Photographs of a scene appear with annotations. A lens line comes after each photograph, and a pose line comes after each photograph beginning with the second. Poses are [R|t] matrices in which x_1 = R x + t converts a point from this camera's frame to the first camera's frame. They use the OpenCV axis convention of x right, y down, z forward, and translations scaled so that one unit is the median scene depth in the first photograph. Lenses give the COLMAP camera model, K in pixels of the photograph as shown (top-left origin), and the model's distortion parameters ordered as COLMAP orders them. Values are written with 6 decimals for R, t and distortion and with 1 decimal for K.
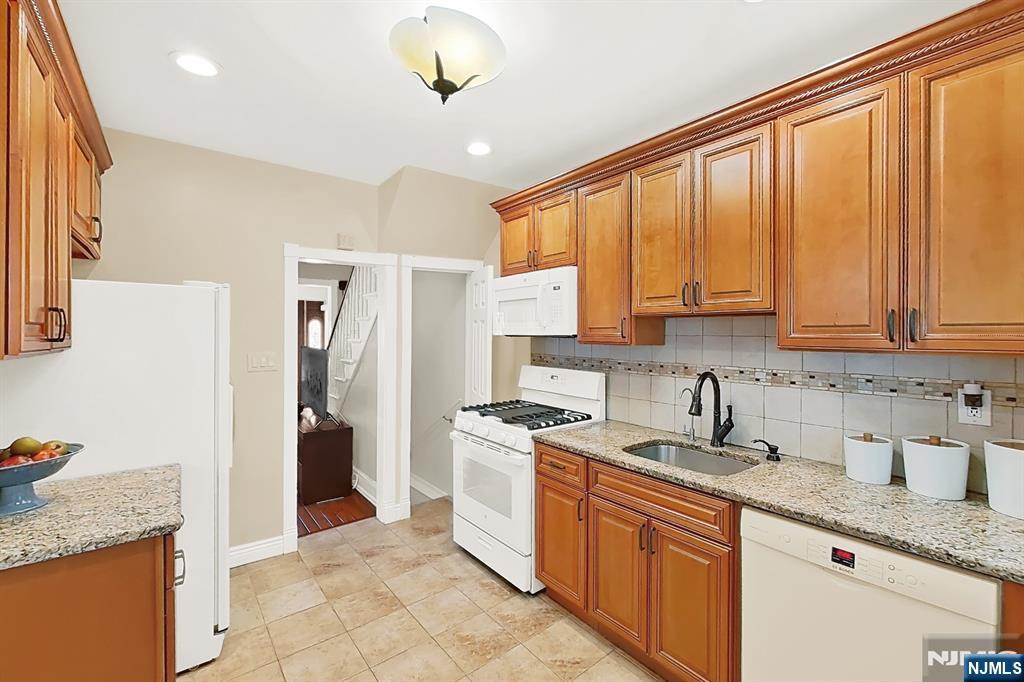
lens RADIAL K [[439.0, 0, 507.5], [0, 439.0, 334.0], [0, 0, 1]] dist [0.001111, 0.000234]
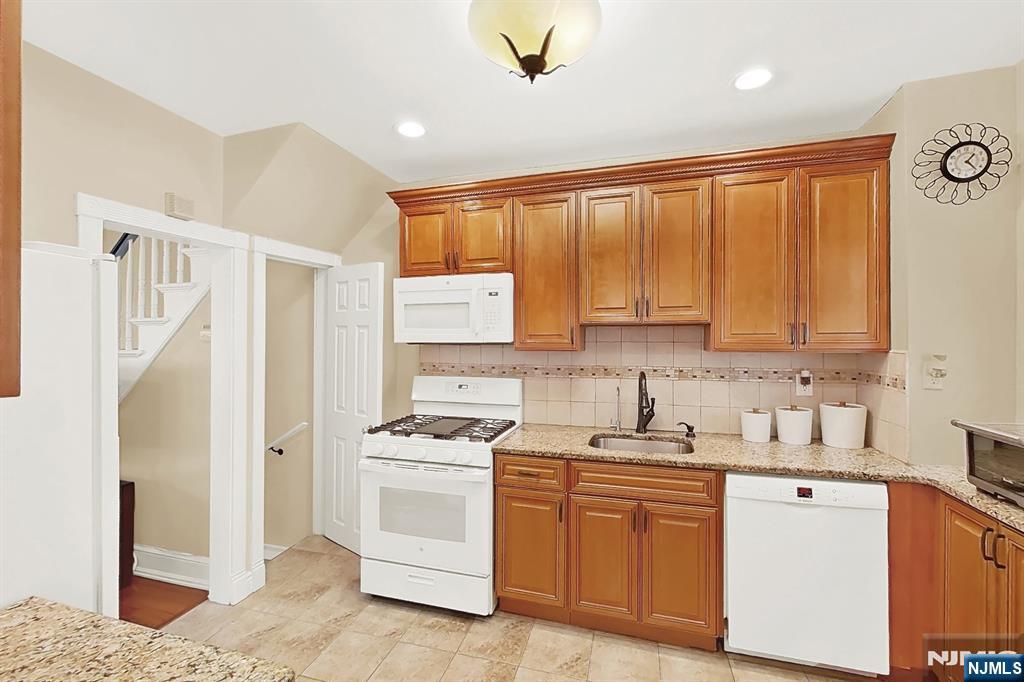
lens RADIAL K [[439.0, 0, 508.6], [0, 439.0, 339.0], [0, 0, 1]] dist [0.001111, 0.000234]
pose [[0.812983, -0.001141, 0.582286, -0.464042], [0.005267, 0.999972, -0.005394, 0.001061], [-0.582263, 0.007452, 0.812966, 0.201584]]
